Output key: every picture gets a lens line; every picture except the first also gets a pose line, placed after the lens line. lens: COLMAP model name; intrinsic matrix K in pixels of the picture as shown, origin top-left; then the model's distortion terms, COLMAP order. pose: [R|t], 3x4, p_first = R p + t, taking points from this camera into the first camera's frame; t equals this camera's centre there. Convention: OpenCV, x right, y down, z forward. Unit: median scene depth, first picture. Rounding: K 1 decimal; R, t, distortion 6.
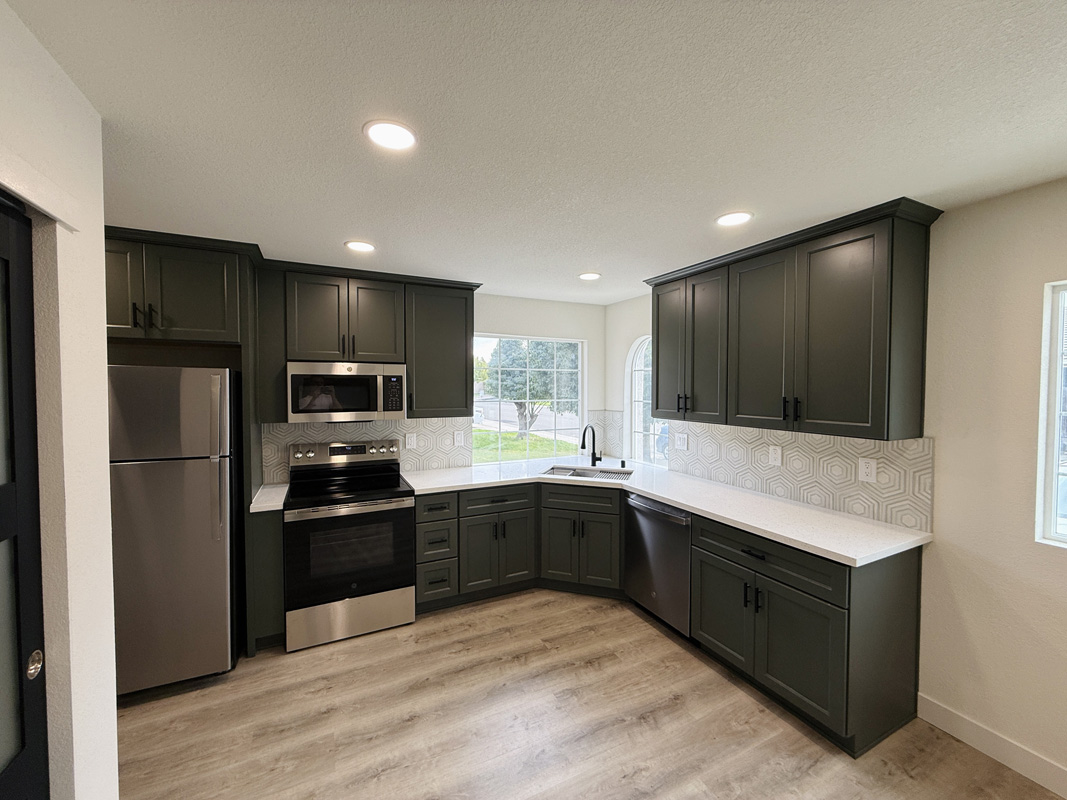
lens RADIAL K [[429.7, 0, 528.6], [0, 429.7, 396.6], [0, 0, 1]] dist [-0.006143, 0.001270]
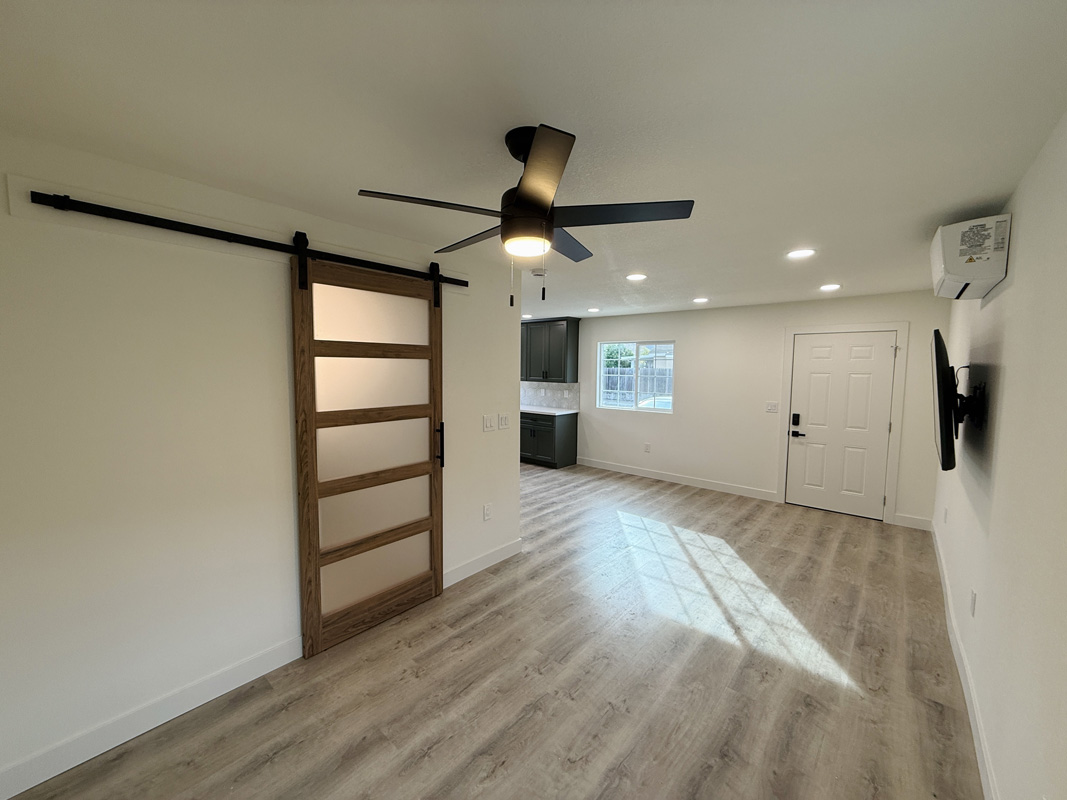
lens RADIAL K [[420.9, 0, 534.3], [0, 420.9, 404.7], [0, 0, 1]] dist [-0.001148, -0.000621]
pose [[0.917685, -0.027319, 0.396369, -0.605317], [0.000443, 0.997703, 0.067739, 0.034665], [-0.397309, -0.061987, 0.915589, -1.595620]]
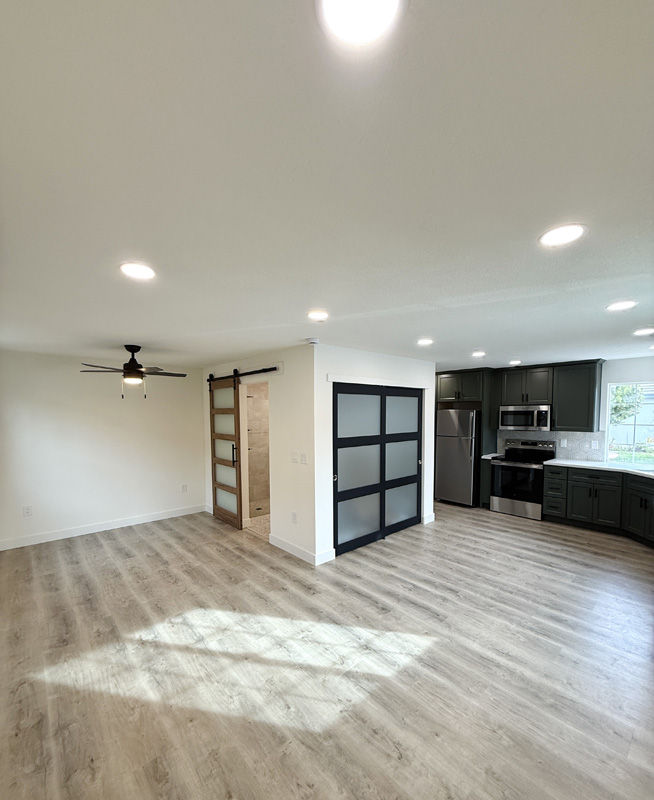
lens RADIAL K [[351.2, 0, 329.0], [0, 351.2, 431.3], [0, 0, 1]] dist [-0.007537, 0.001687]
pose [[0.275056, 0.050182, -0.960118, 1.321449], [-0.018137, 0.998730, 0.047004, -0.009162], [0.961257, 0.004485, 0.275617, -0.651692]]
